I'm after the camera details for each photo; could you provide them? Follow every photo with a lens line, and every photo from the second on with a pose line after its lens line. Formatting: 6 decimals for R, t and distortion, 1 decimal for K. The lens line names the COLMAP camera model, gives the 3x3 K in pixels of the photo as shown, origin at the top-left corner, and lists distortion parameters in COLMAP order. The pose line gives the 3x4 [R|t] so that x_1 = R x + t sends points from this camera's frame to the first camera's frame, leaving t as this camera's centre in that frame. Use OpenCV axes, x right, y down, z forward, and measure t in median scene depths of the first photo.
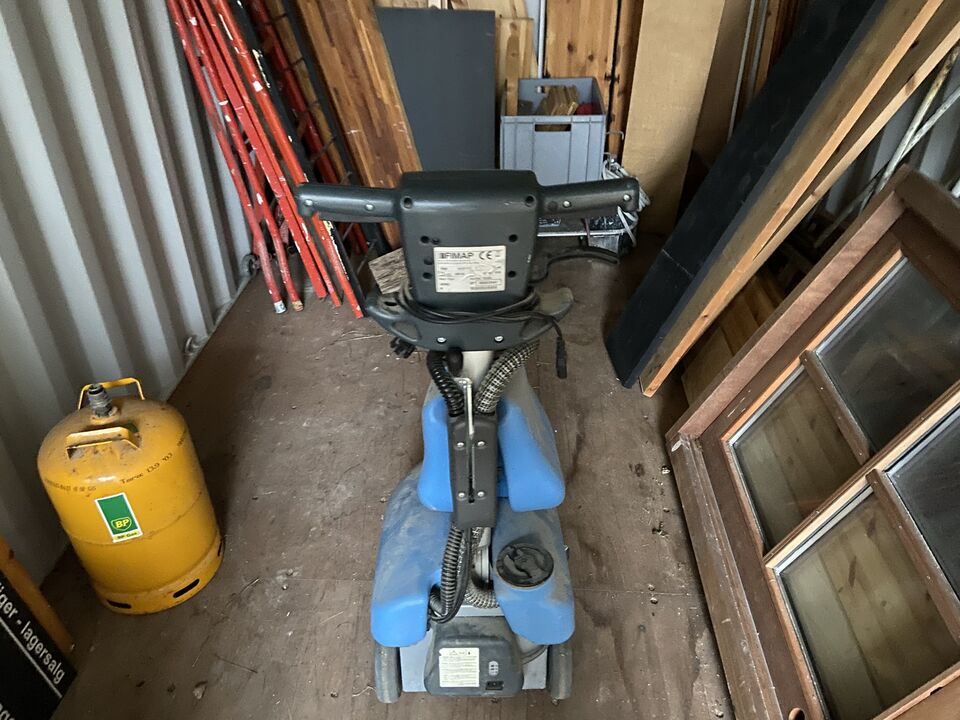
lens RADIAL K [[710.6, 0, 480.0], [0, 710.6, 360.0], [0, 0, 1]] dist [0.094867, -0.131094]
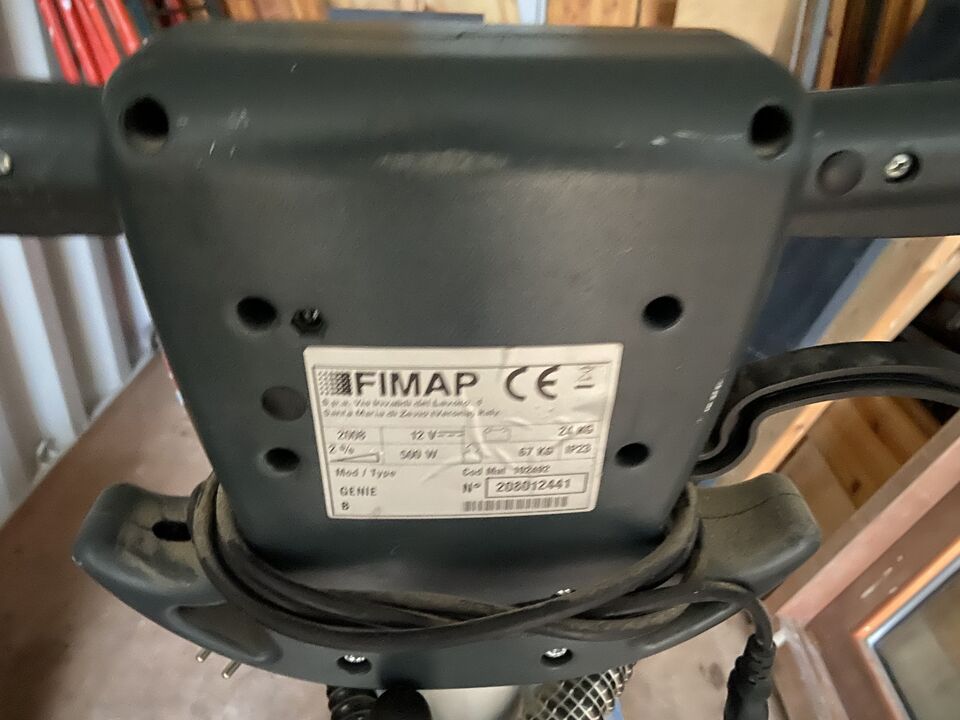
lens RADIAL K [[710.6, 0, 480.0], [0, 710.6, 360.0], [0, 0, 1]] dist [0.094867, -0.131094]
pose [[0.999400, 0.012711, 0.032221, -0.007737], [-0.009682, 0.995667, -0.092482, -0.062650], [-0.033257, 0.092114, 0.995193, 0.363107]]
